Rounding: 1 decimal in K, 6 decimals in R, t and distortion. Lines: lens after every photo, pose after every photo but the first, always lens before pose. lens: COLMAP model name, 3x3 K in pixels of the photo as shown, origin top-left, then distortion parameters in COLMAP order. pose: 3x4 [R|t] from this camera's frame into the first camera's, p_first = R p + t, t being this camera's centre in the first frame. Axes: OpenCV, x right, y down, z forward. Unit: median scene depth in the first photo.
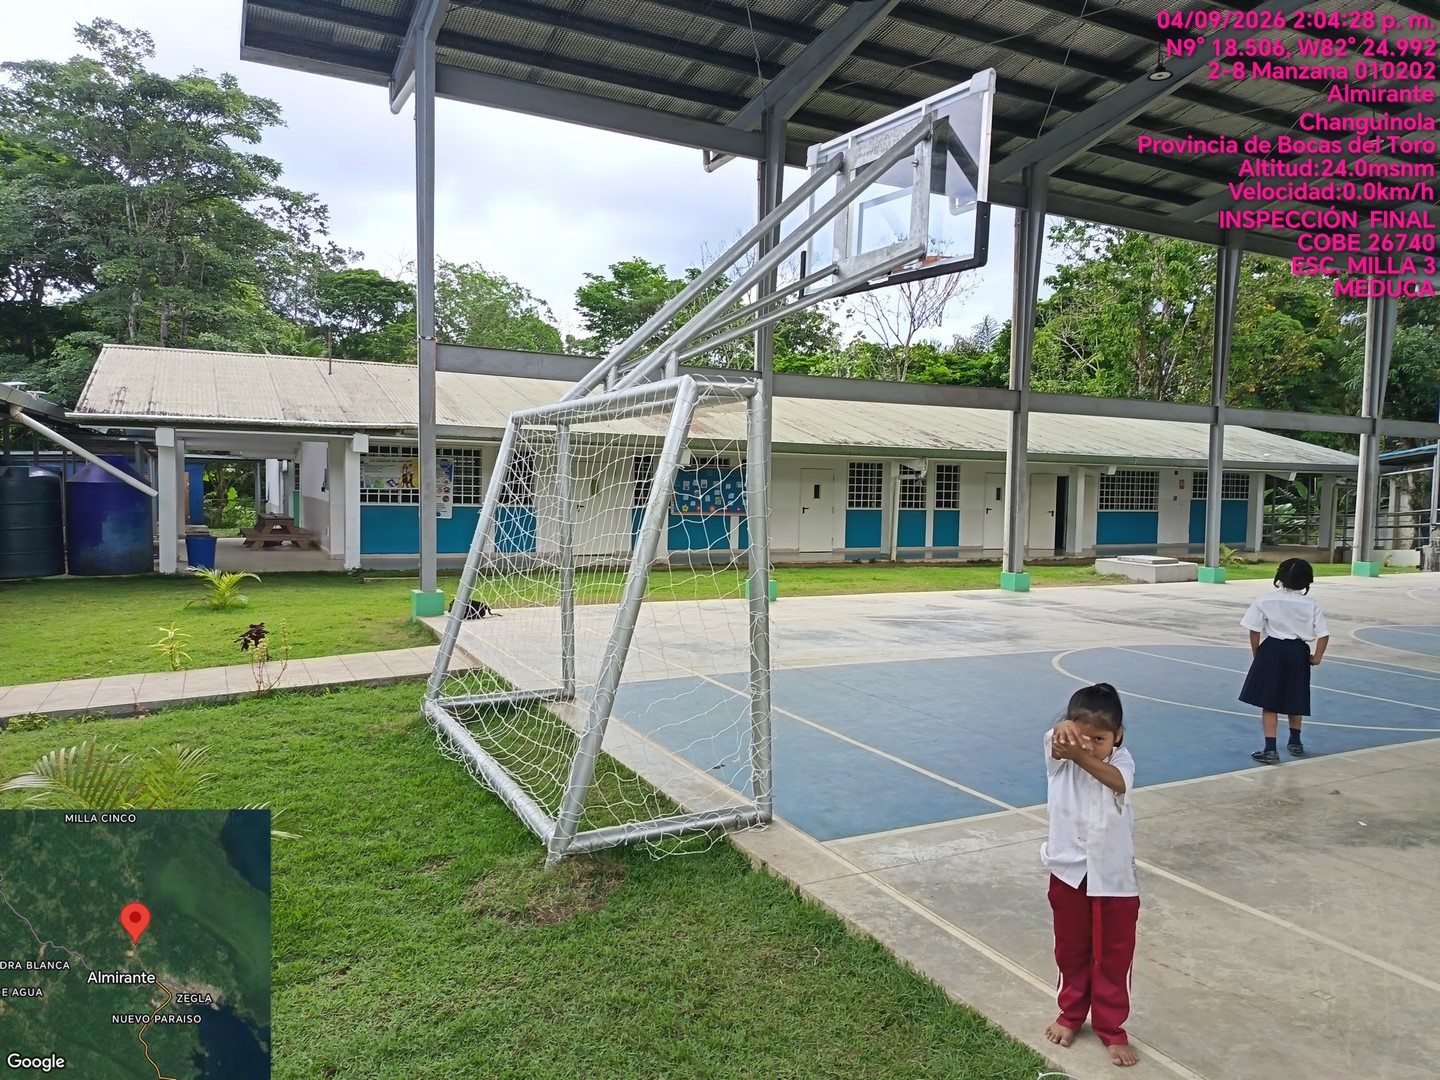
lens RADIAL K [[981.5, 0, 718.9], [0, 981.5, 540.1], [0, 0, 1]] dist [0.009027, -0.001611]
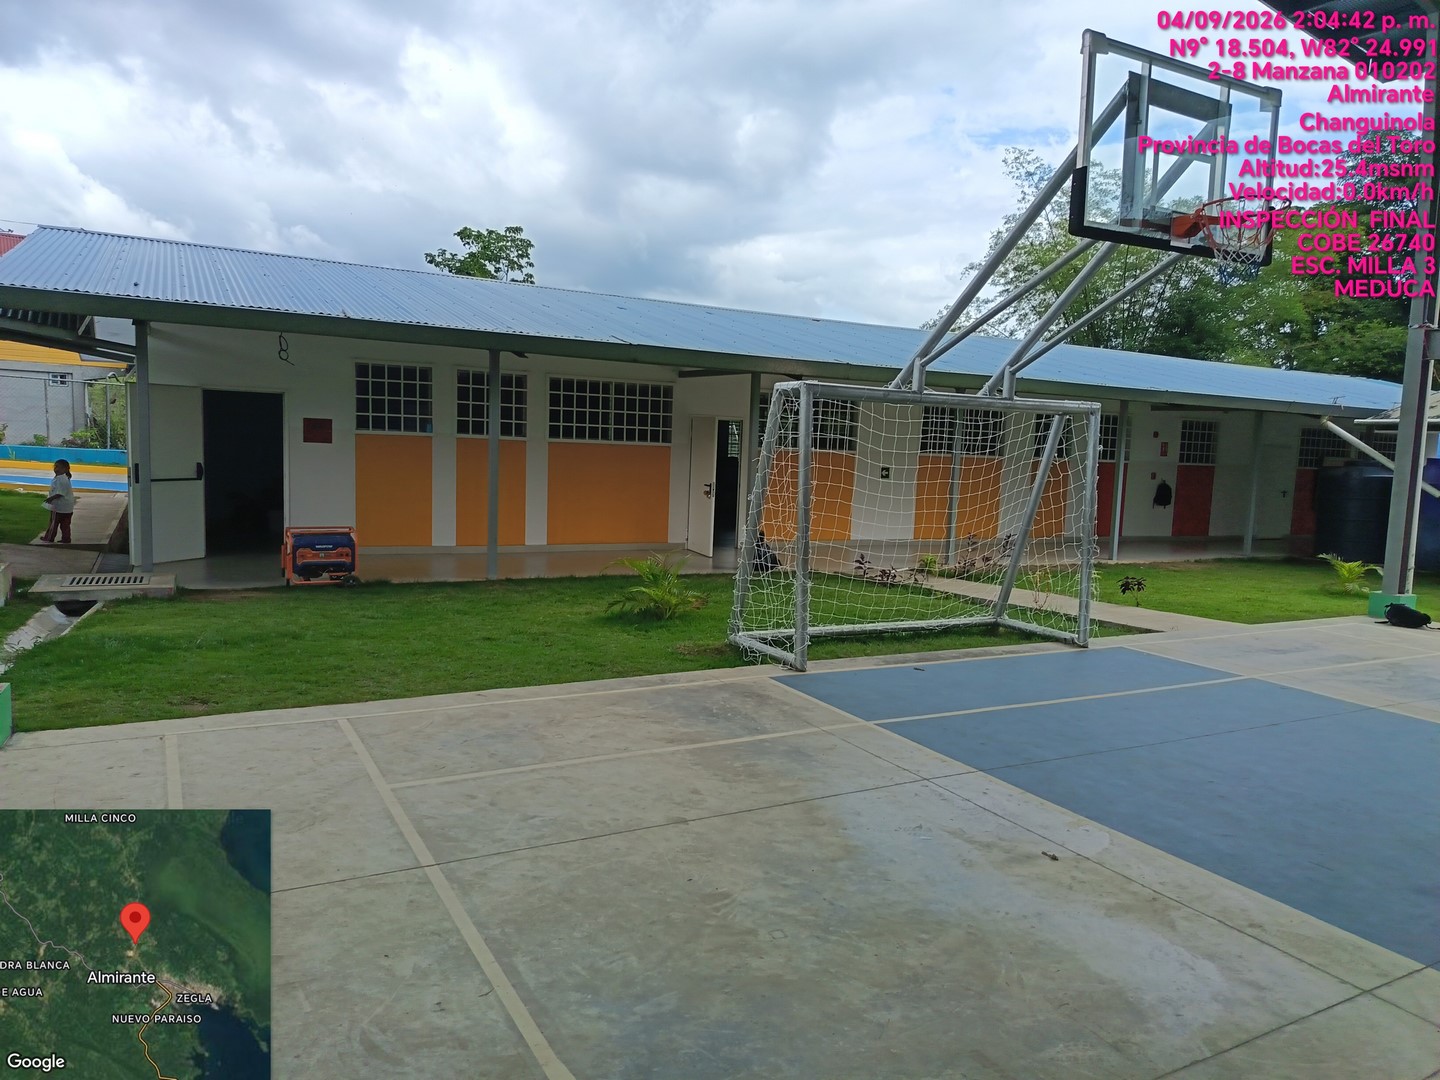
lens RADIAL K [[981.5, 0, 717.0], [0, 981.5, 541.3], [0, 0, 1]] dist [0.009027, -0.001611]
pose [[0.037175, 0.080805, -0.996036, 1.797936], [-0.103965, 0.991629, 0.076567, -0.012716], [0.993886, 0.100706, 0.045265, 0.930937]]
